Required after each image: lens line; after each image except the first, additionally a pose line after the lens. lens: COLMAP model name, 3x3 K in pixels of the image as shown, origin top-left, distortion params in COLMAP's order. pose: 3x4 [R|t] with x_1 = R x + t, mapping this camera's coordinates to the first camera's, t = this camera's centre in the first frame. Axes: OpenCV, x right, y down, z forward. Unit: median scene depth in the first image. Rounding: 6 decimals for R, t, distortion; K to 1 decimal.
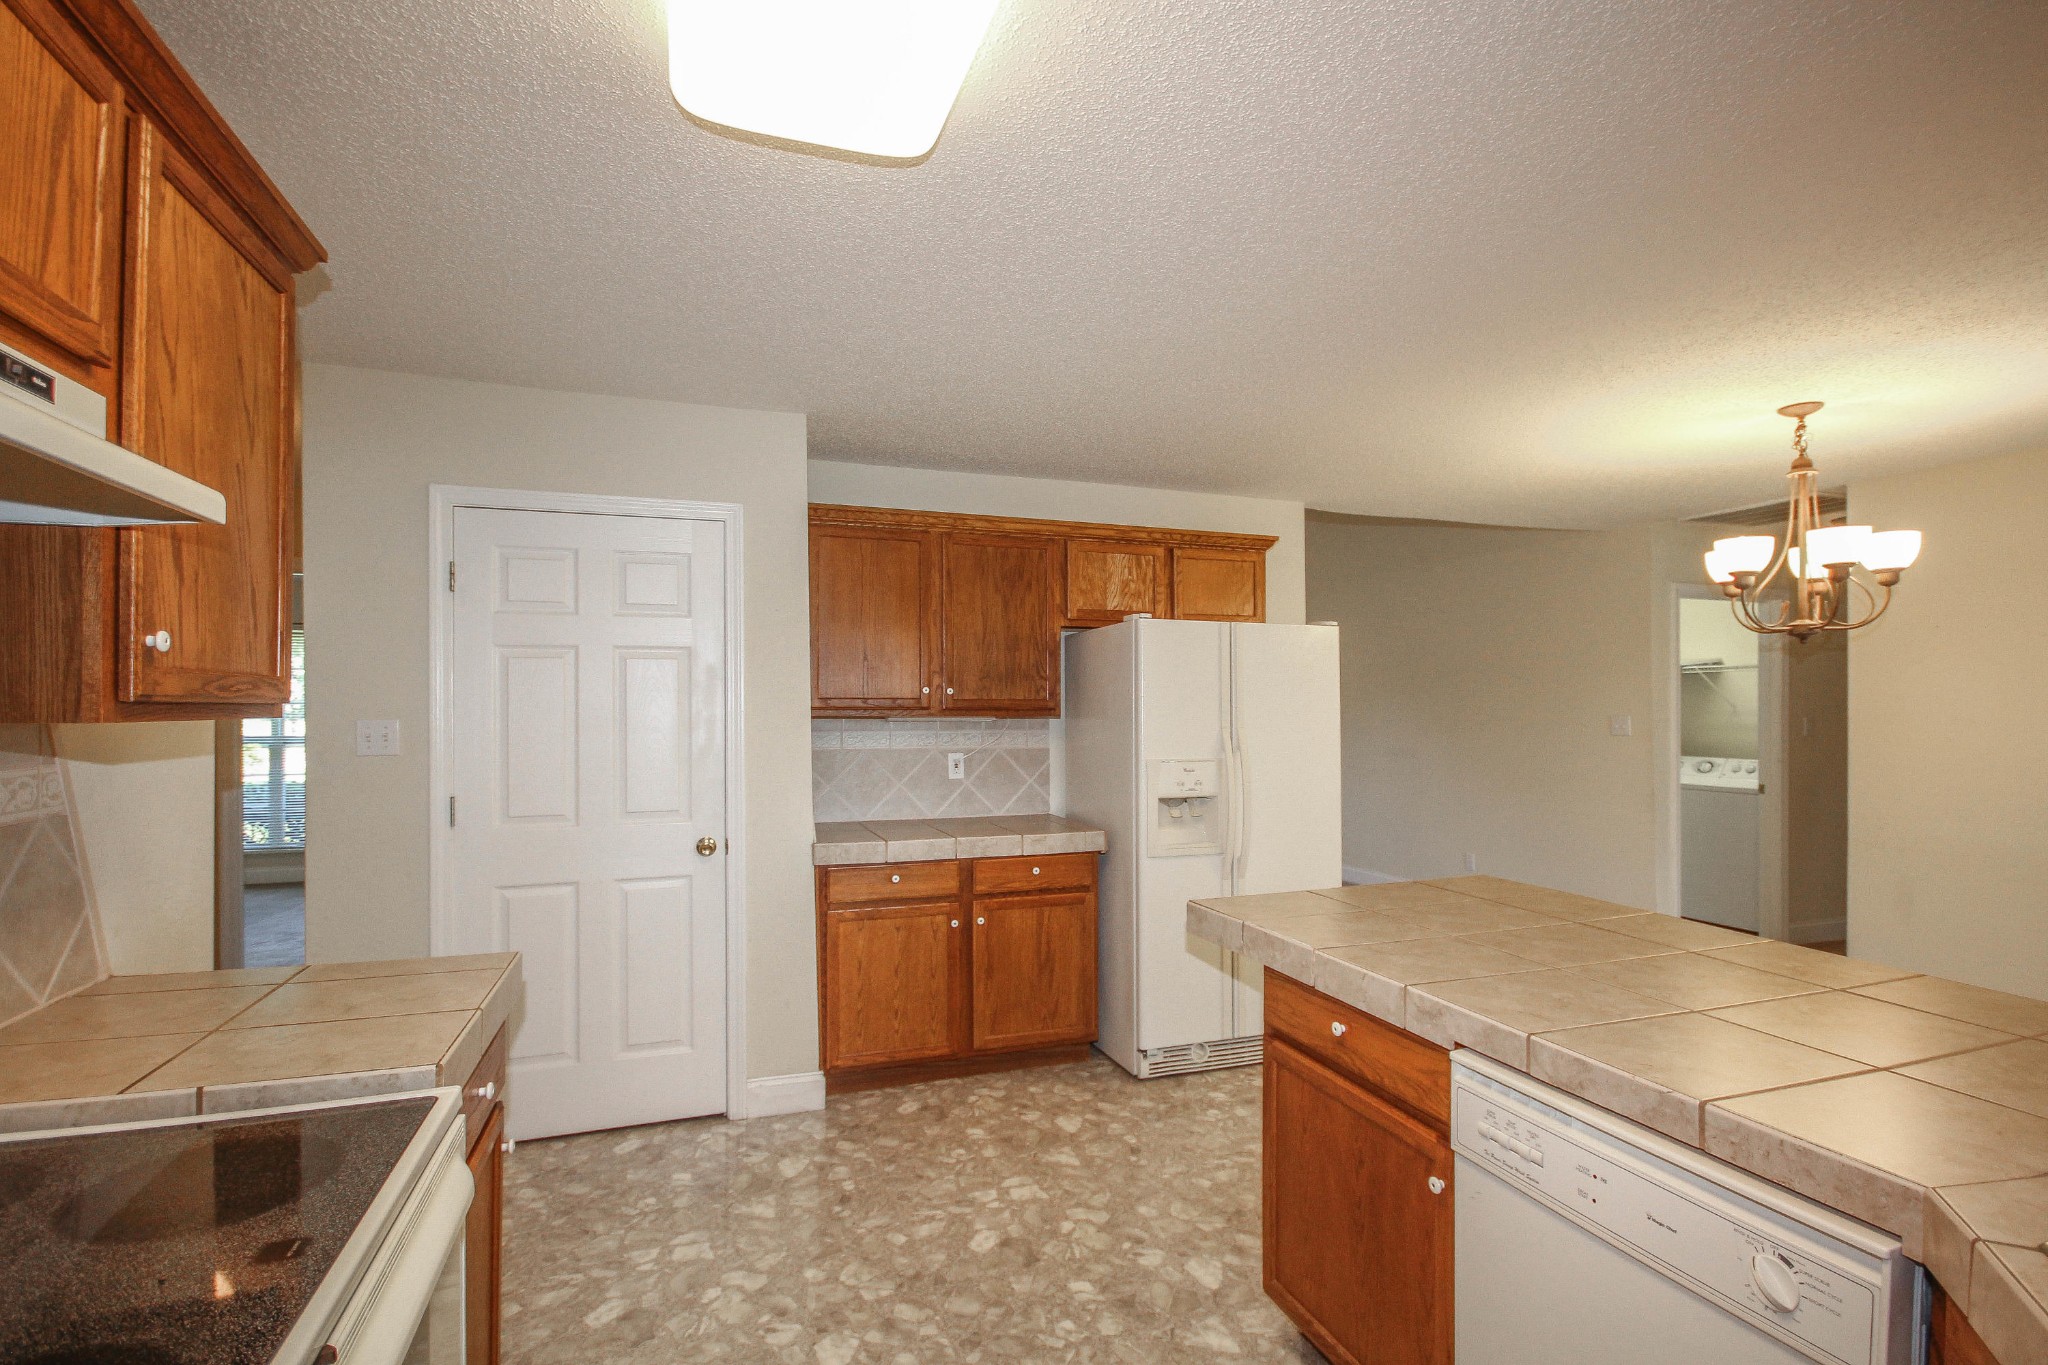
lens RADIAL K [[970.1, 0, 1025.5], [0, 970.1, 691.2], [0, 0, 1]] dist [-0.004036, -0.001840]
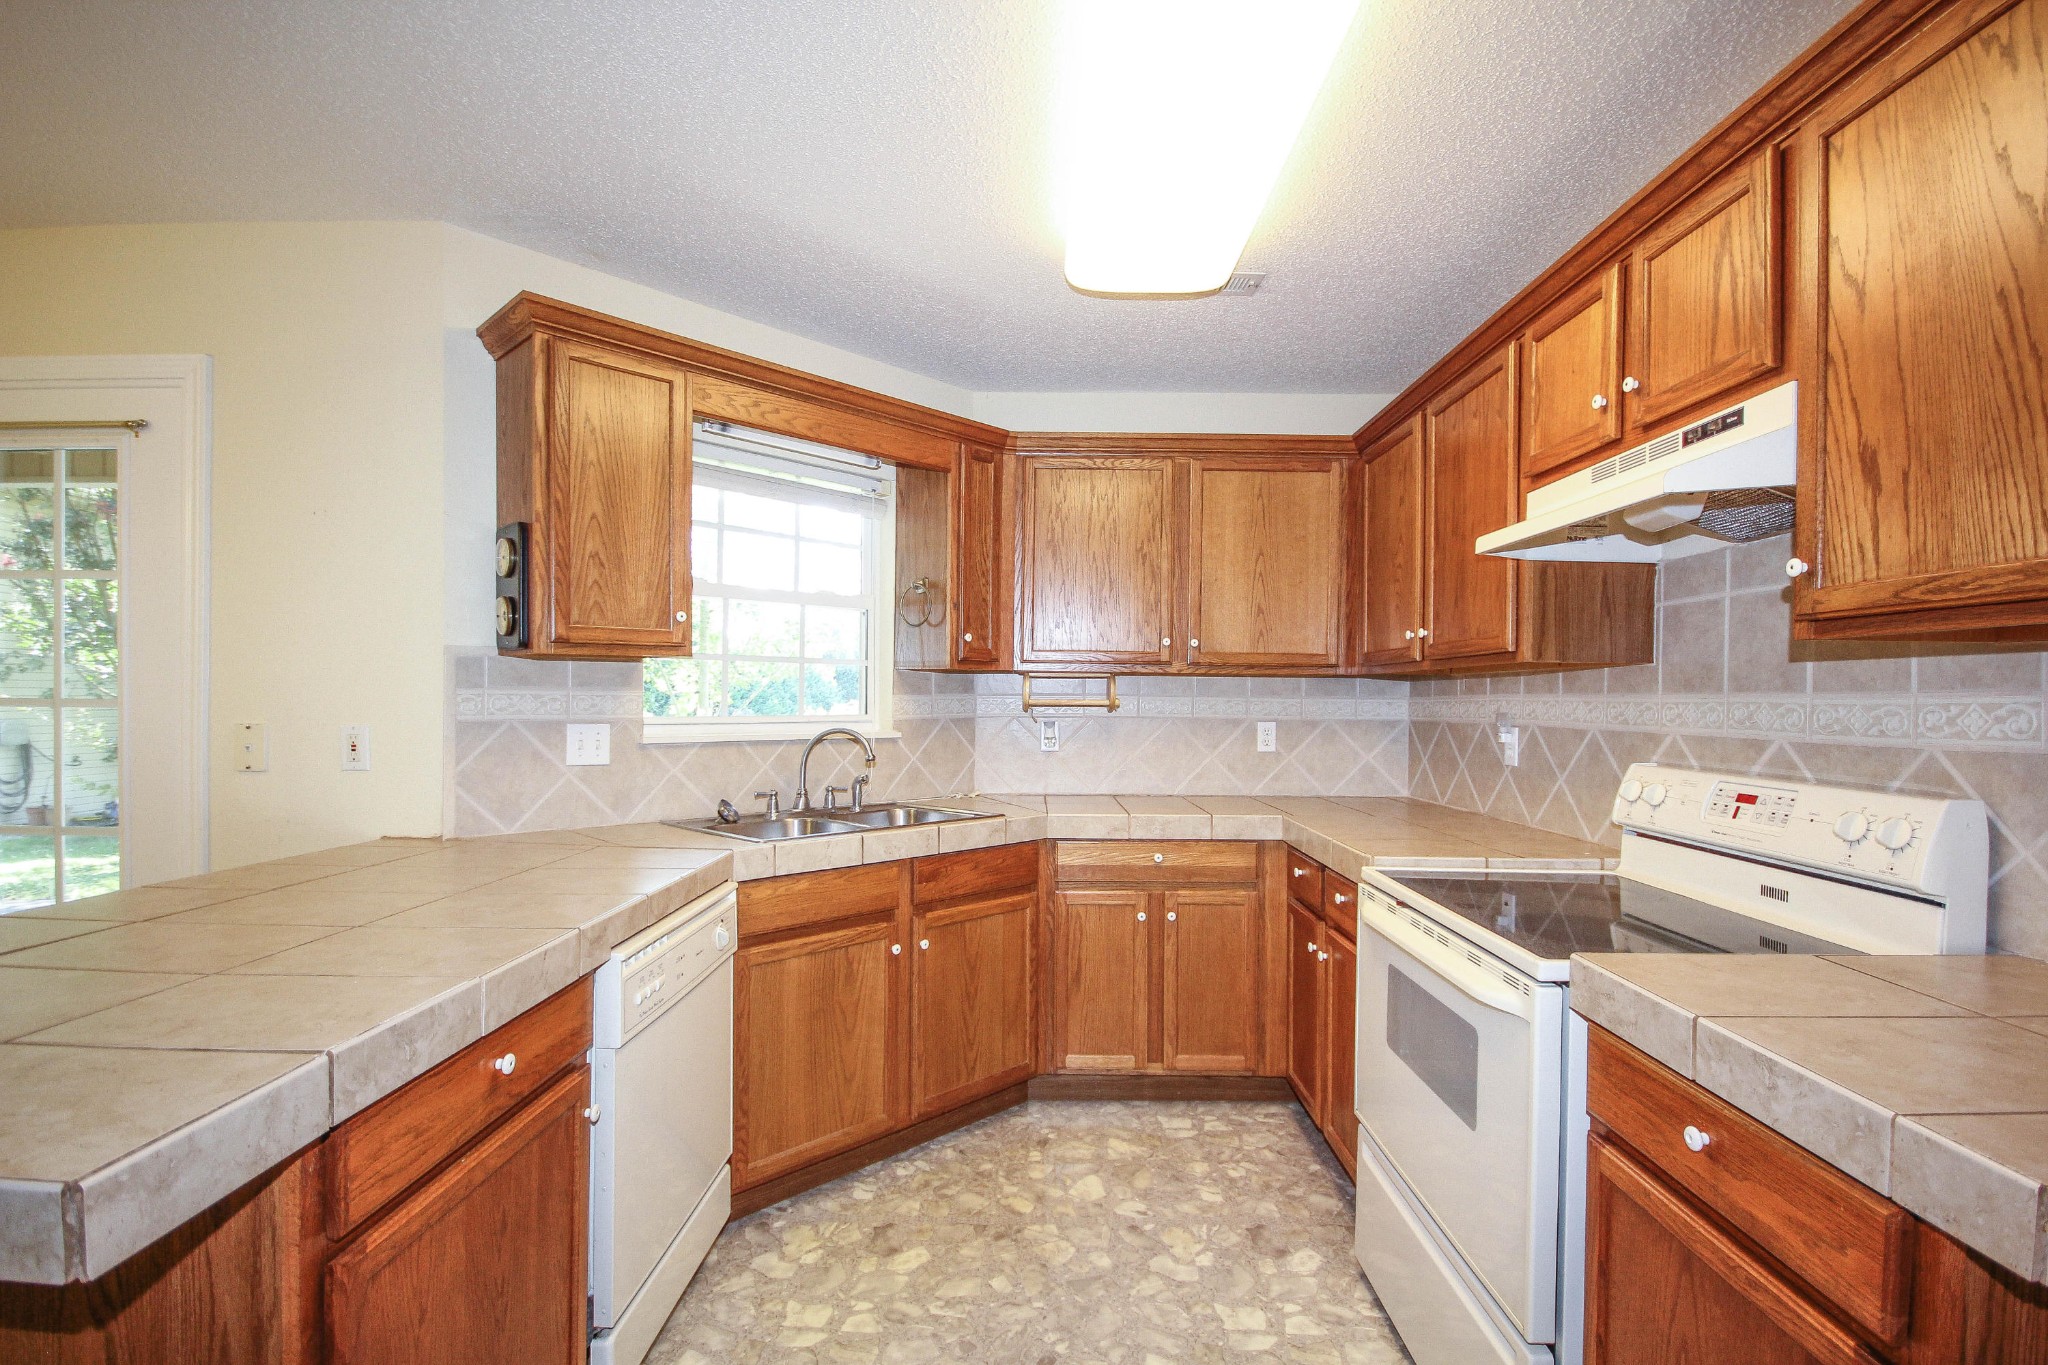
lens RADIAL K [[970.1, 0, 1022.1], [0, 970.1, 694.2], [0, 0, 1]] dist [-0.004036, -0.001840]
pose [[-0.941922, -0.000955, 0.335831, -0.435175], [-0.006840, 0.999843, -0.016341, 0.066171], [-0.335763, -0.017689, -0.941780, 1.809918]]
